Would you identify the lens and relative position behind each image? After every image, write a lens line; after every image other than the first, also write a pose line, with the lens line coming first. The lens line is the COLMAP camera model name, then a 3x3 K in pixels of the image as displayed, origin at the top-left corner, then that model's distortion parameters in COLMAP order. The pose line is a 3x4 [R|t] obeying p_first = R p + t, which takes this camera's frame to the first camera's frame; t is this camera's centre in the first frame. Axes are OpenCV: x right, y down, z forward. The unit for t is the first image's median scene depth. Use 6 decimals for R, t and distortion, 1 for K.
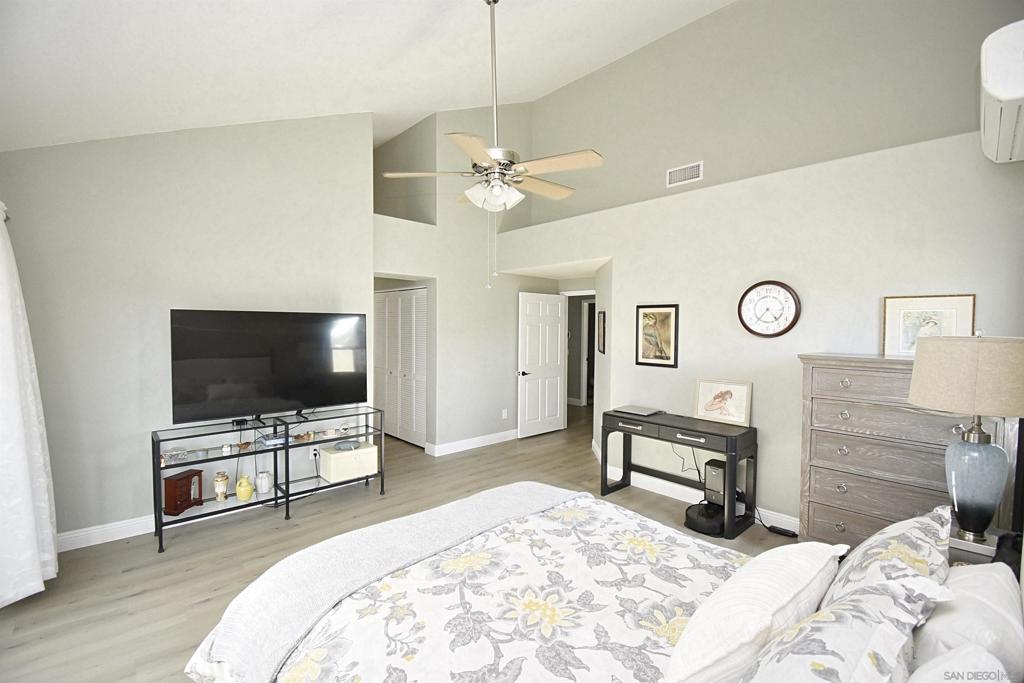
lens RADIAL K [[460.0, 0, 516.1], [0, 460.0, 341.6], [0, 0, 1]] dist [0.010873, -0.000035]
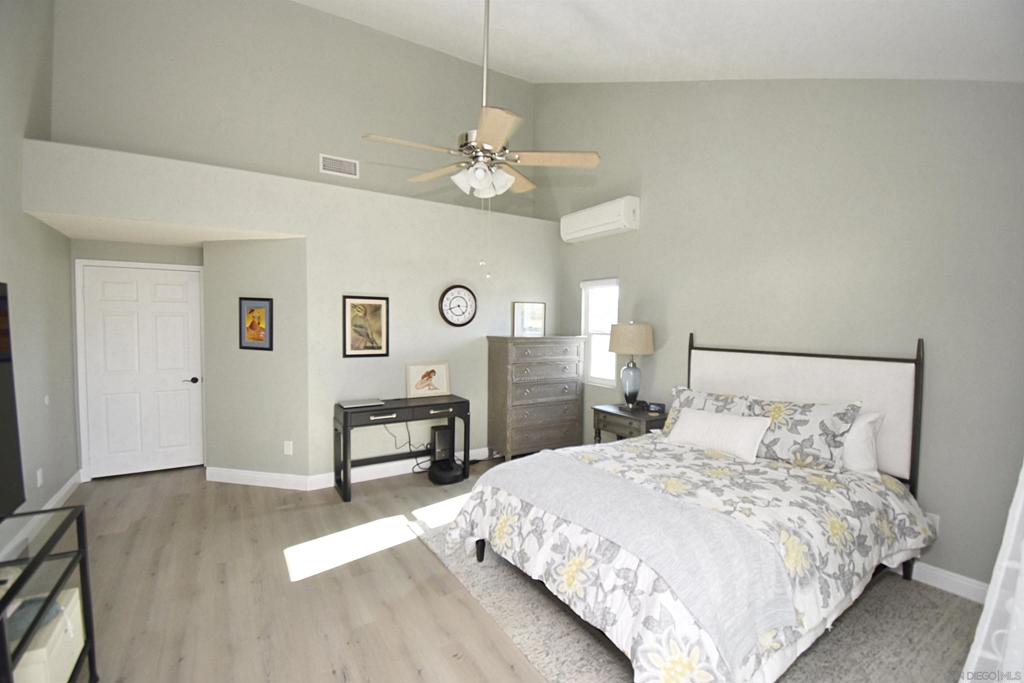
lens RADIAL K [[460.0, 0, 515.7], [0, 460.0, 343.6], [0, 0, 1]] dist [0.010873, -0.000035]
pose [[0.162818, -0.048705, 0.985453, -0.662264], [0.024159, 0.998678, 0.045367, -0.014370], [-0.986360, 0.016421, 0.163779, 0.524328]]
